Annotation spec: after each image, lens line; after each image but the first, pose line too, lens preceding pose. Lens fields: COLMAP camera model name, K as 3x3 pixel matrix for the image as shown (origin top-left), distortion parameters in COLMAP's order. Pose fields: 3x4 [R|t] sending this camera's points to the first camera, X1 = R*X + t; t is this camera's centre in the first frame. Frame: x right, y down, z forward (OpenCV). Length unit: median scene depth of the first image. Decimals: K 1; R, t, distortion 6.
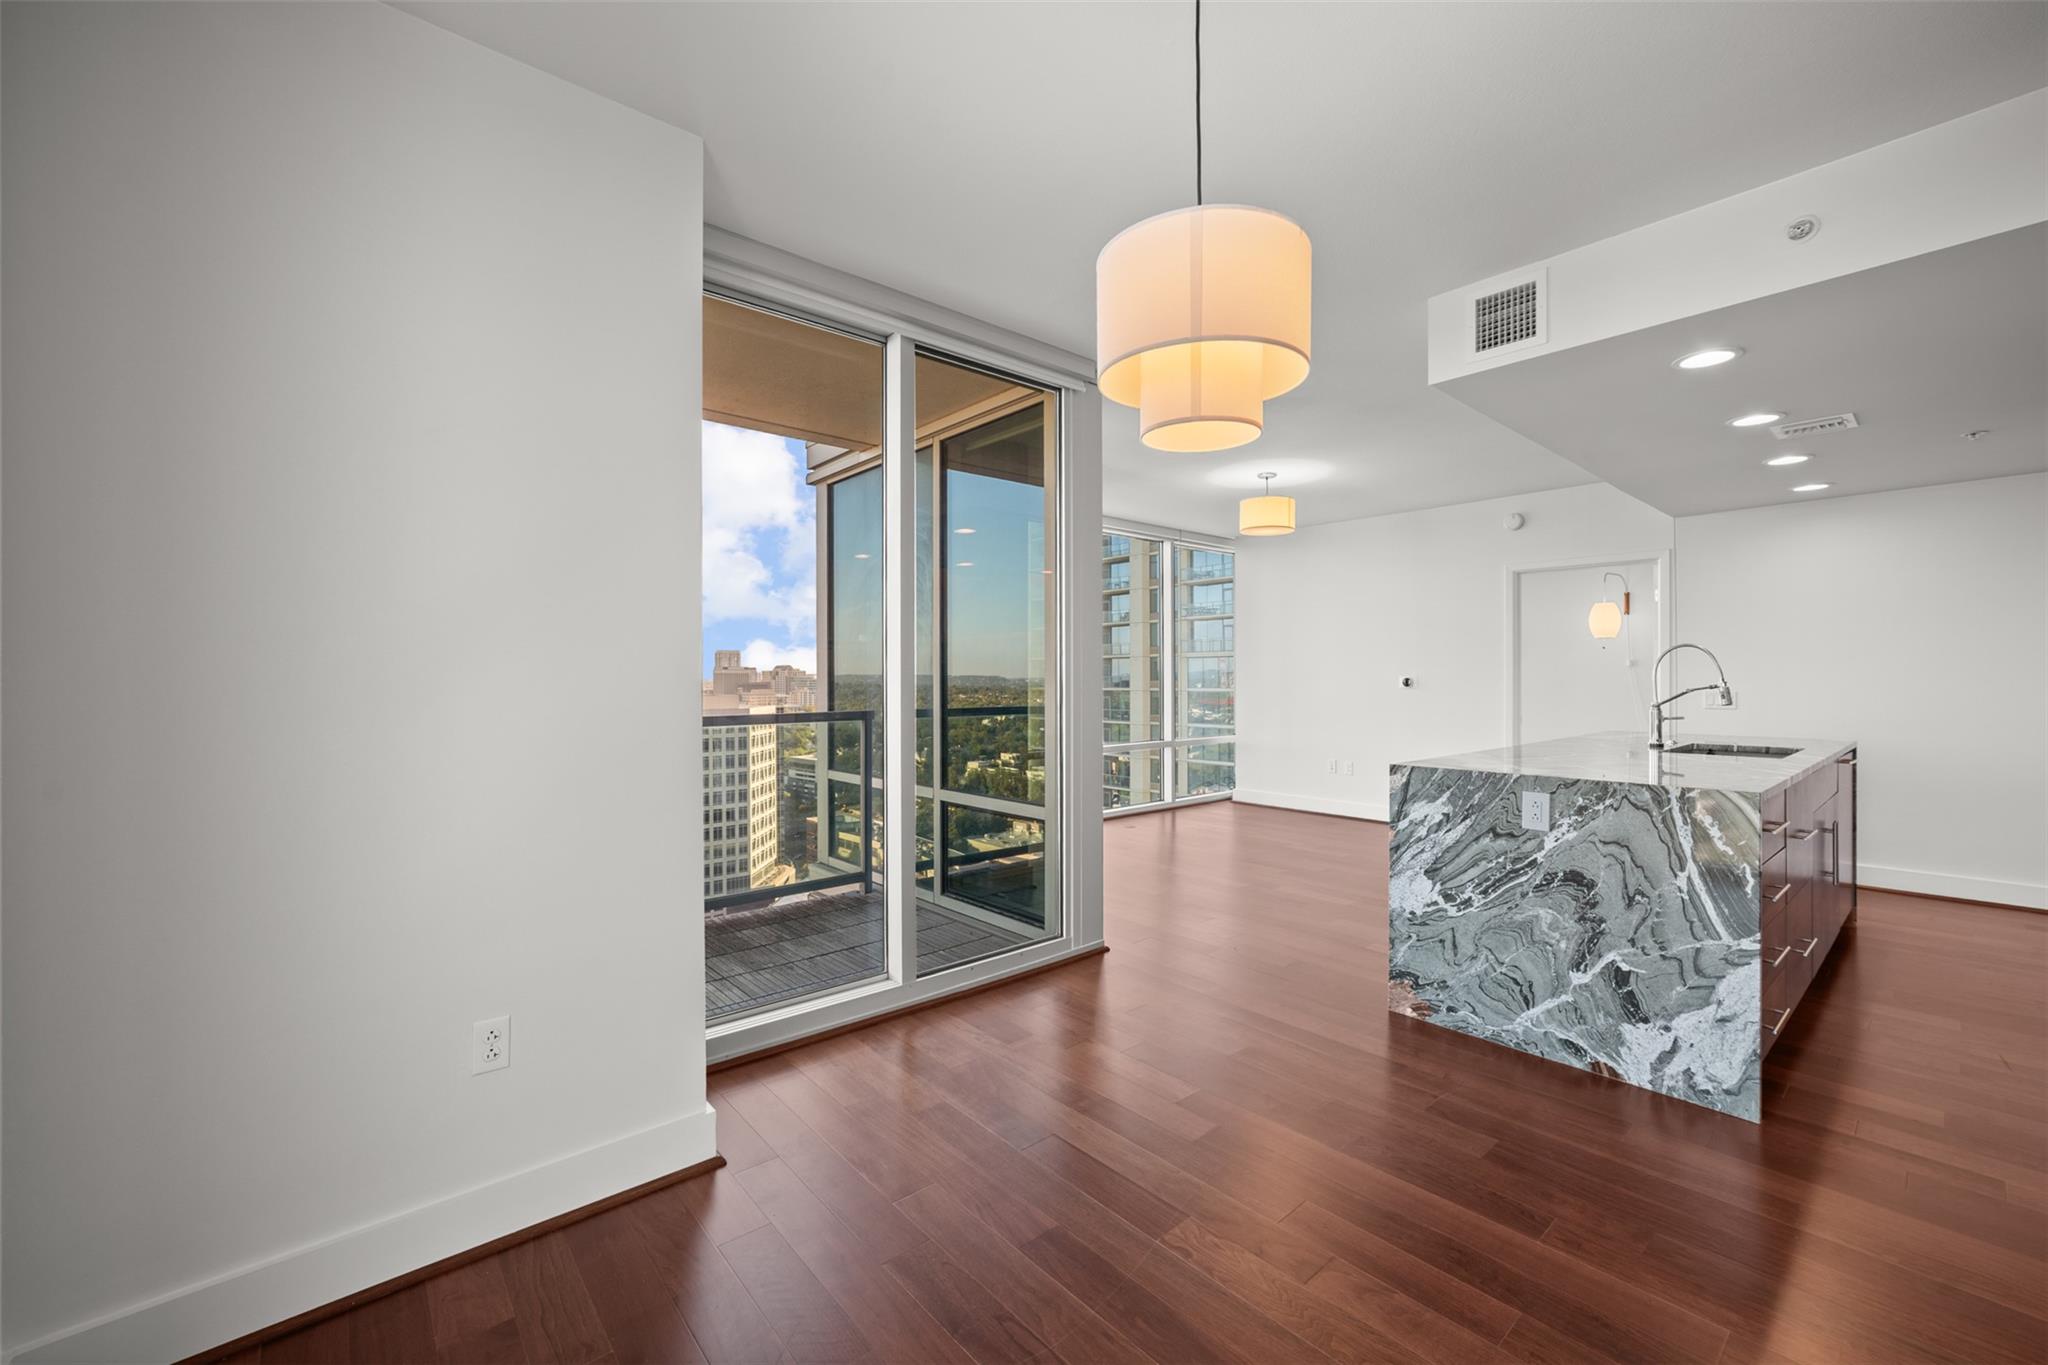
lens RADIAL K [[808.0, 0, 1013.3], [0, 808.0, 681.7], [0, 0, 1]] dist [-0.017649, 0.006551]
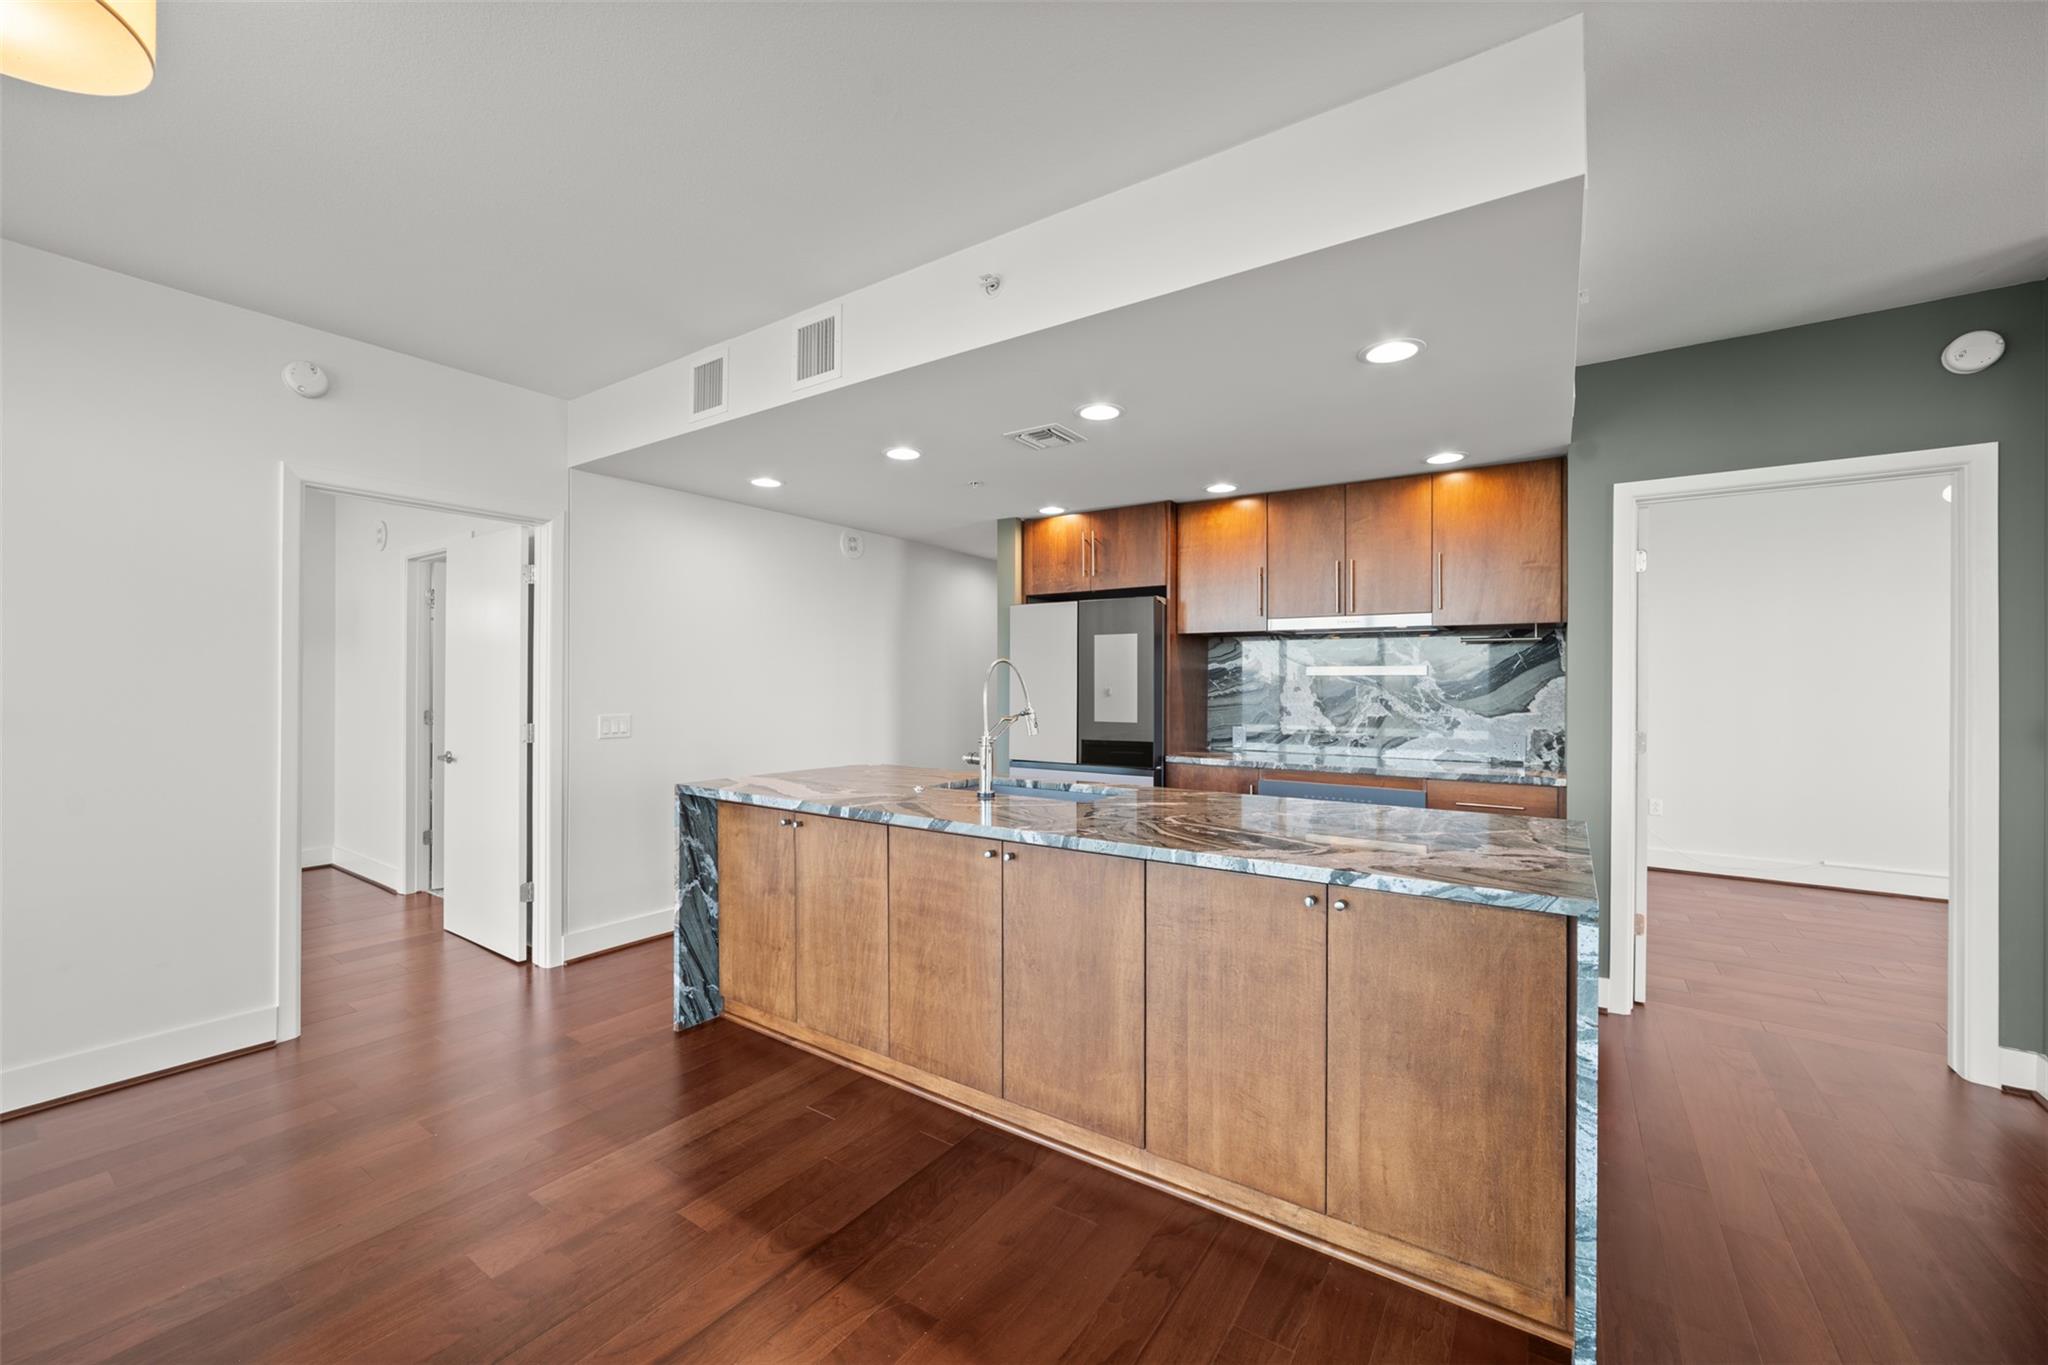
lens RADIAL K [[808.0, 0, 1007.7], [0, 808.0, 682.1], [0, 0, 1]] dist [-0.017649, 0.006551]
pose [[-0.260458, 0.003853, 0.965477, 0.101400], [0.001637, 0.999992, -0.003549, -0.027525], [-0.965484, 0.000656, -0.260463, 1.503915]]
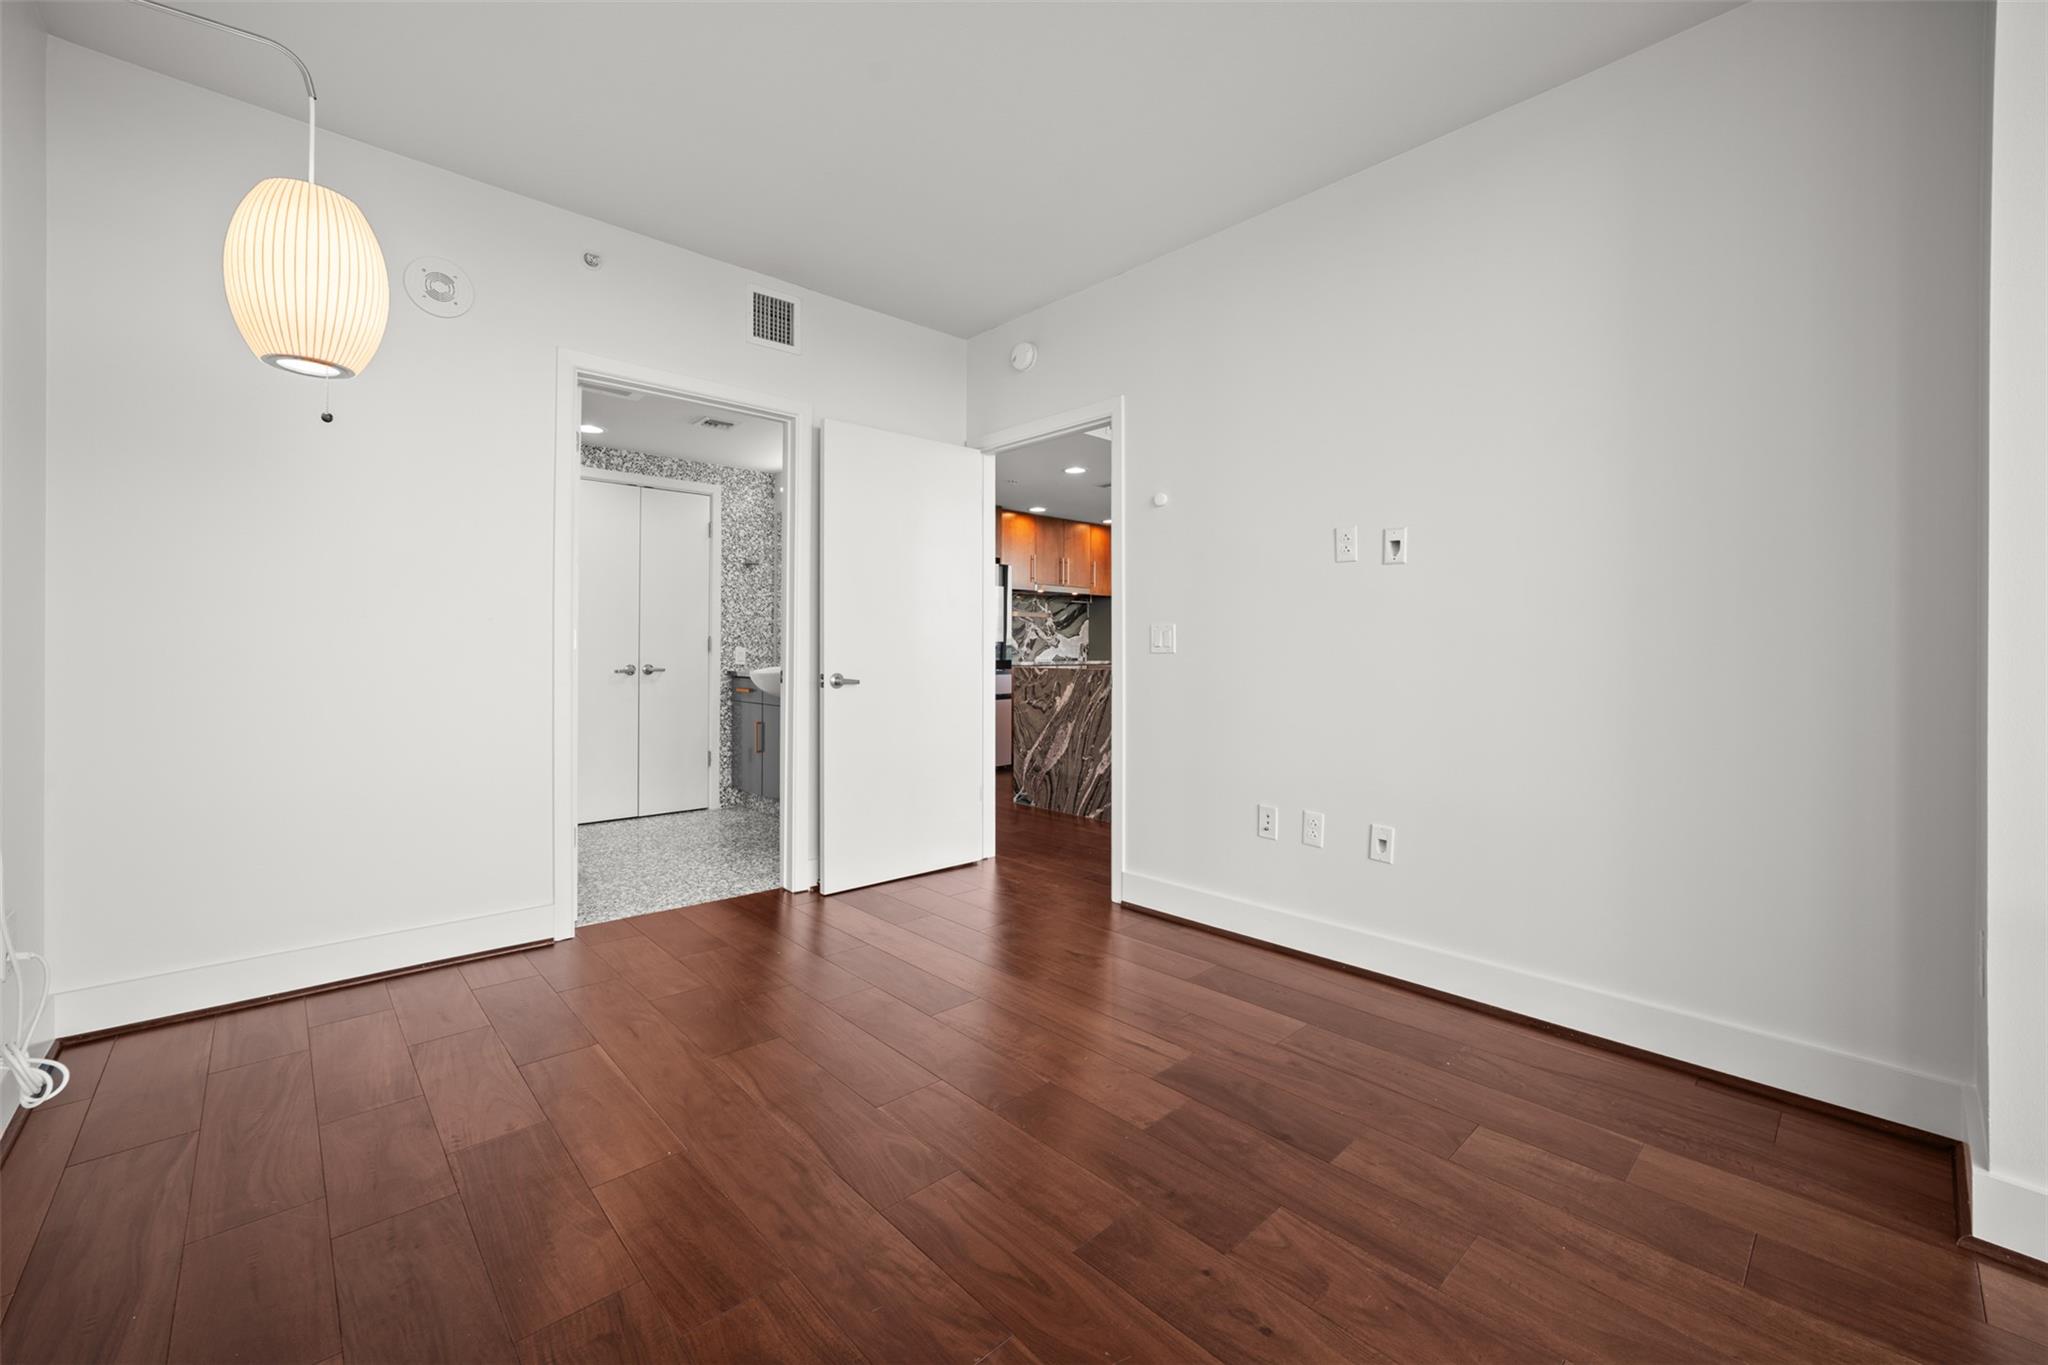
lens RADIAL K [[808.0, 0, 1026.5], [0, 808.0, 659.8], [0, 0, 1]] dist [-0.017649, 0.006551]
pose [[-0.997885, -0.001971, -0.064967, 1.545356], [-0.003388, 0.999759, 0.021709, 0.043487], [0.064908, 0.021883, -0.997651, 3.280391]]
